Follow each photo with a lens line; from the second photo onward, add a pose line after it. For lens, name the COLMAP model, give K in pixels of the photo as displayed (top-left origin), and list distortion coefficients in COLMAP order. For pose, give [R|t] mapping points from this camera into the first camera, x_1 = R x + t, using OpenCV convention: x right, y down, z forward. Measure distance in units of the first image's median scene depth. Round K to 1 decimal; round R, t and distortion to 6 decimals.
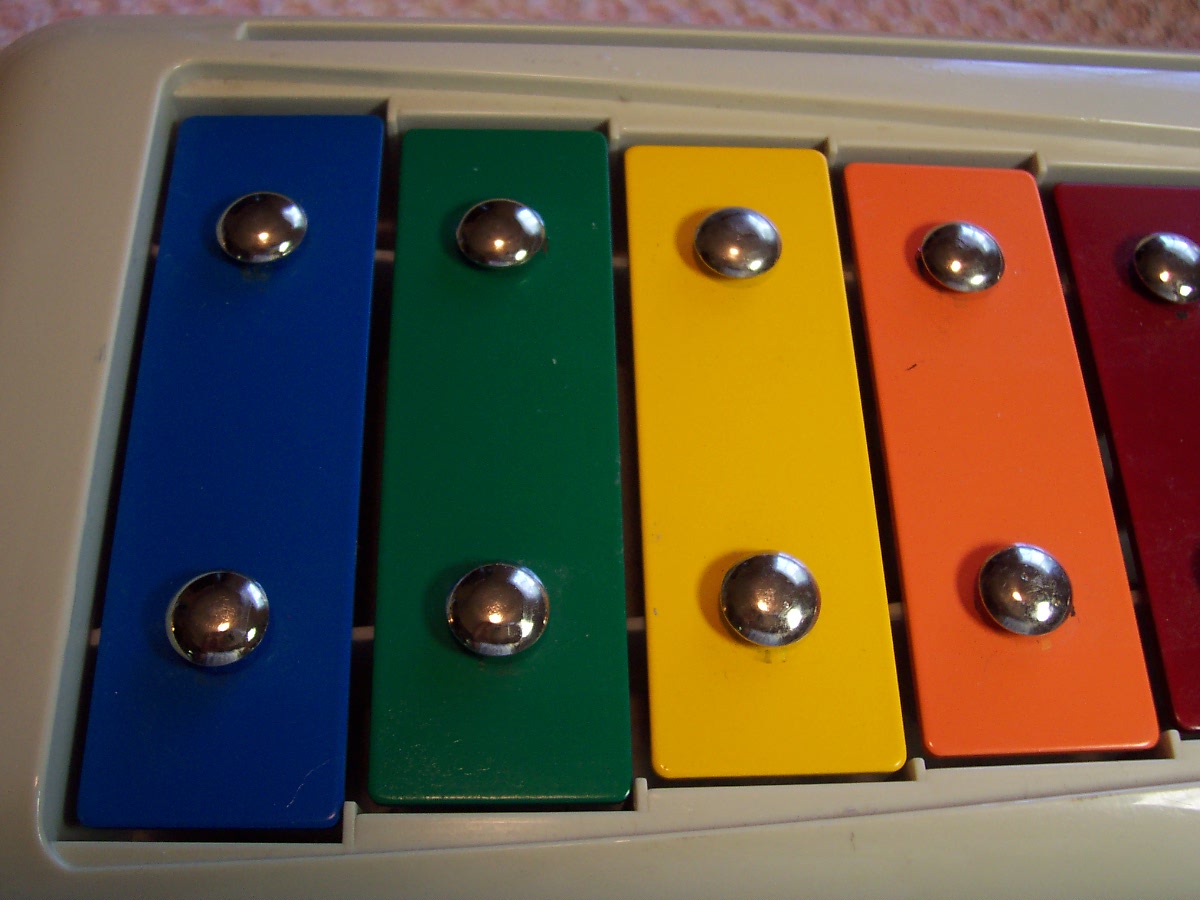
lens RADIAL K [[1171.4, 0, 600.0], [0, 1171.4, 450.0], [0, 0, 1]] dist [-0.111552, 0.011544]
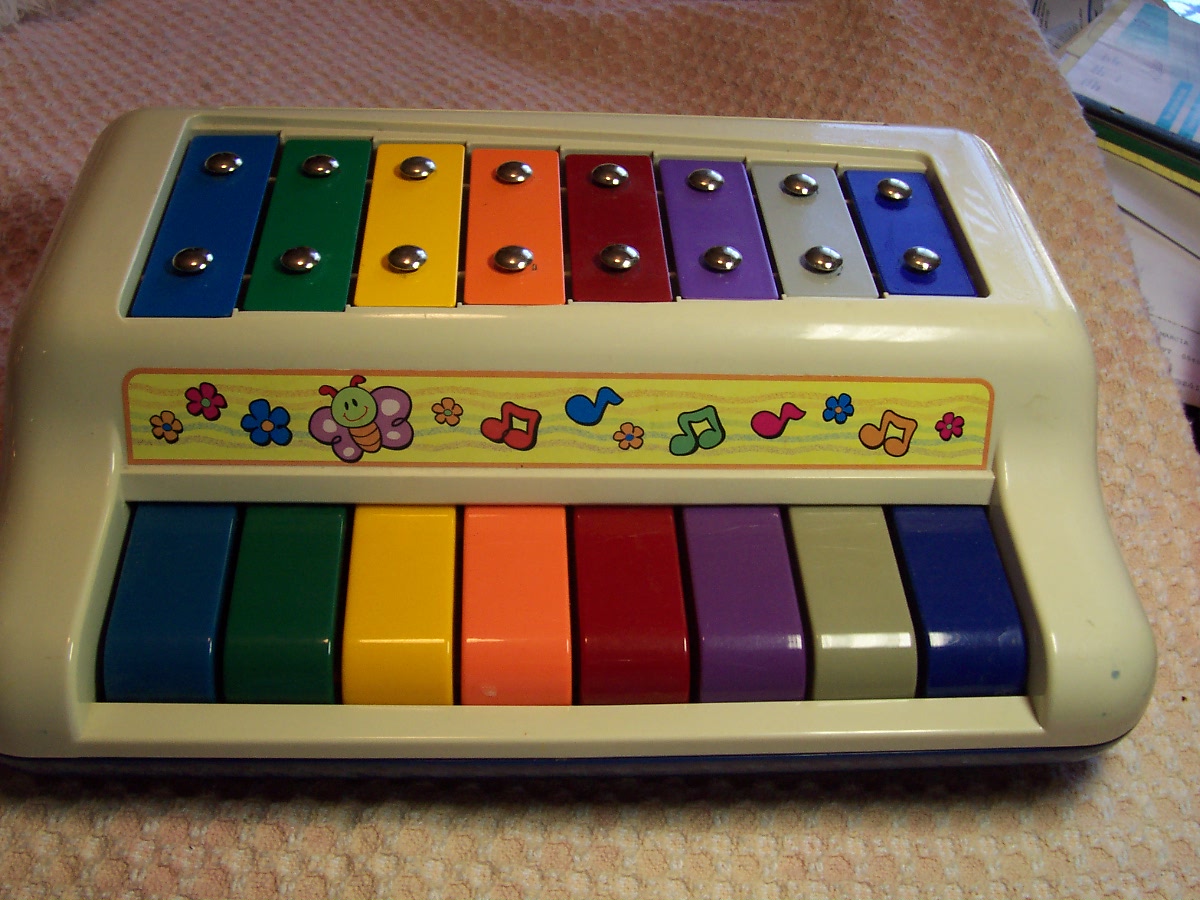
lens RADIAL K [[1171.4, 0, 600.0], [0, 1171.4, 450.0], [0, 0, 1]] dist [-0.111552, 0.011544]
pose [[0.999534, -0.016804, 0.025497, 0.405432], [0.024177, 0.945526, -0.324646, 1.117425], [-0.018653, 0.325111, 0.945492, -1.051726]]
